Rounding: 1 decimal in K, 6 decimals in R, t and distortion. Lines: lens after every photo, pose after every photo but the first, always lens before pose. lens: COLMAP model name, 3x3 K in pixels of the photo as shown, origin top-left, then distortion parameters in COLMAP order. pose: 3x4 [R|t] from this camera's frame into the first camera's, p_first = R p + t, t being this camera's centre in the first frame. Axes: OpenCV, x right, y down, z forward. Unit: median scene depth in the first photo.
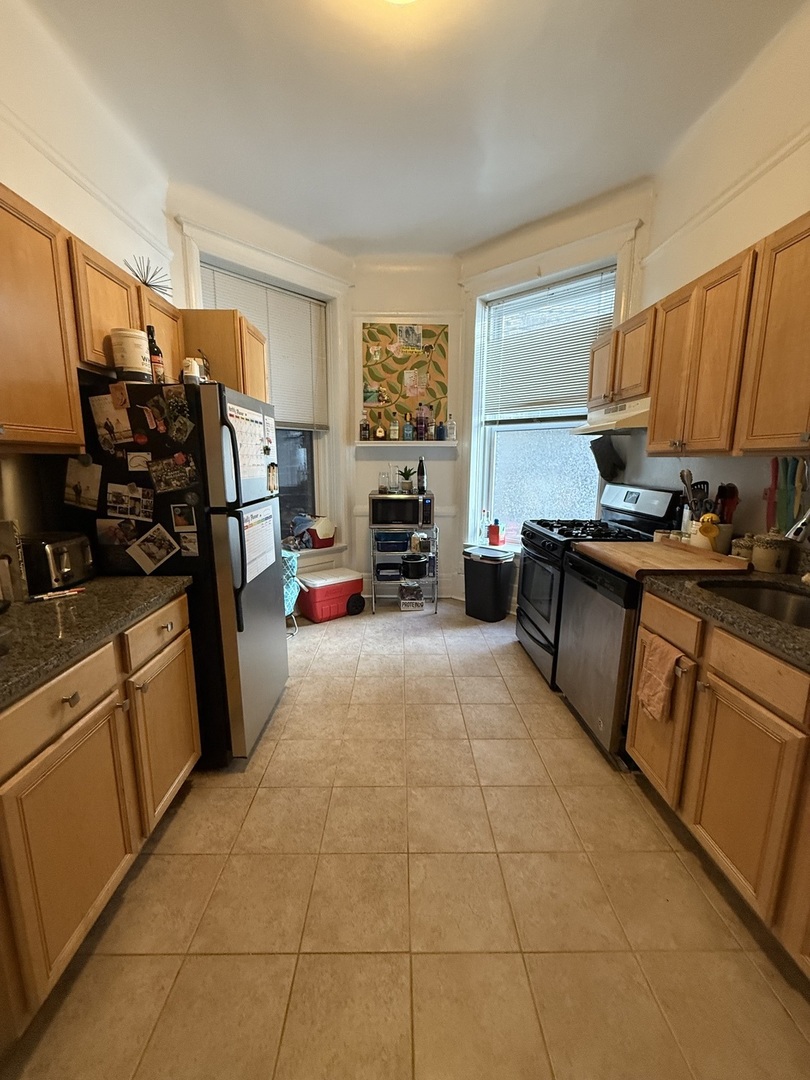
lens RADIAL K [[430.0, 0, 402.3], [0, 430.0, 541.4], [0, 0, 1]] dist [-0.000218, 0.000220]
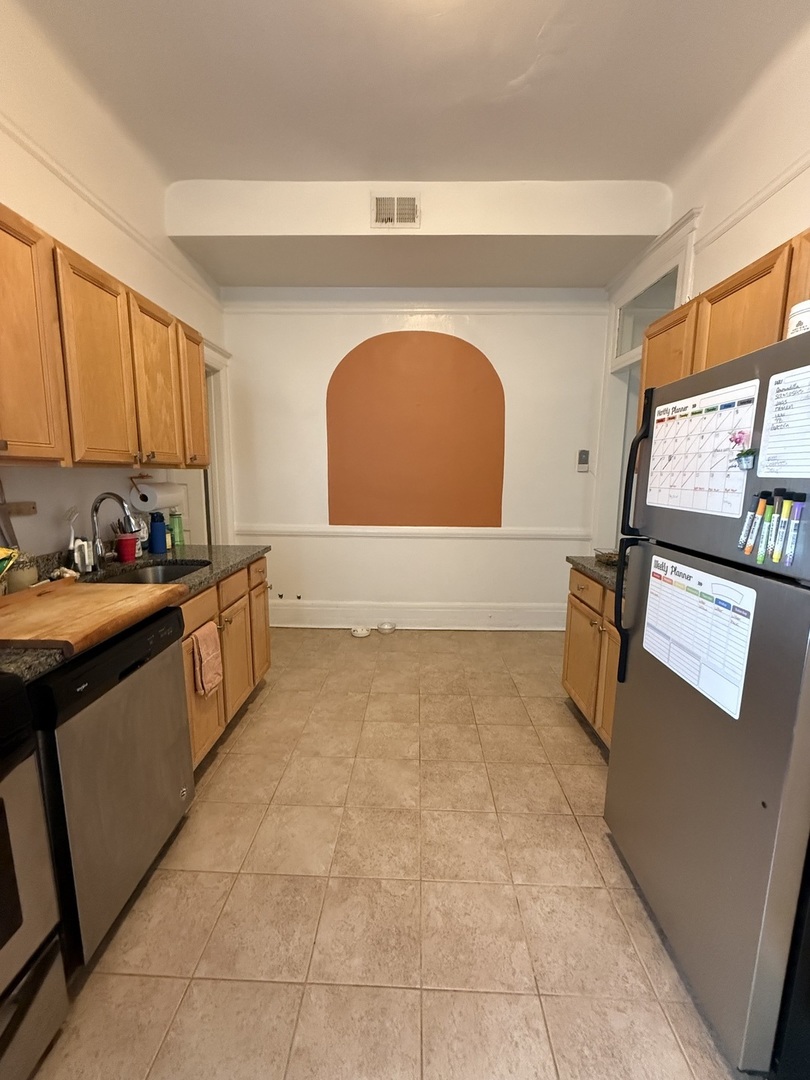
lens RADIAL K [[430.0, 0, 402.5], [0, 430.0, 536.6], [0, 0, 1]] dist [-0.000218, 0.000220]
pose [[-0.998932, -0.019324, 0.041962, 0.020186], [-0.004758, 0.946514, 0.322628, -0.324709], [-0.045952, 0.322083, -0.945595, 1.707958]]
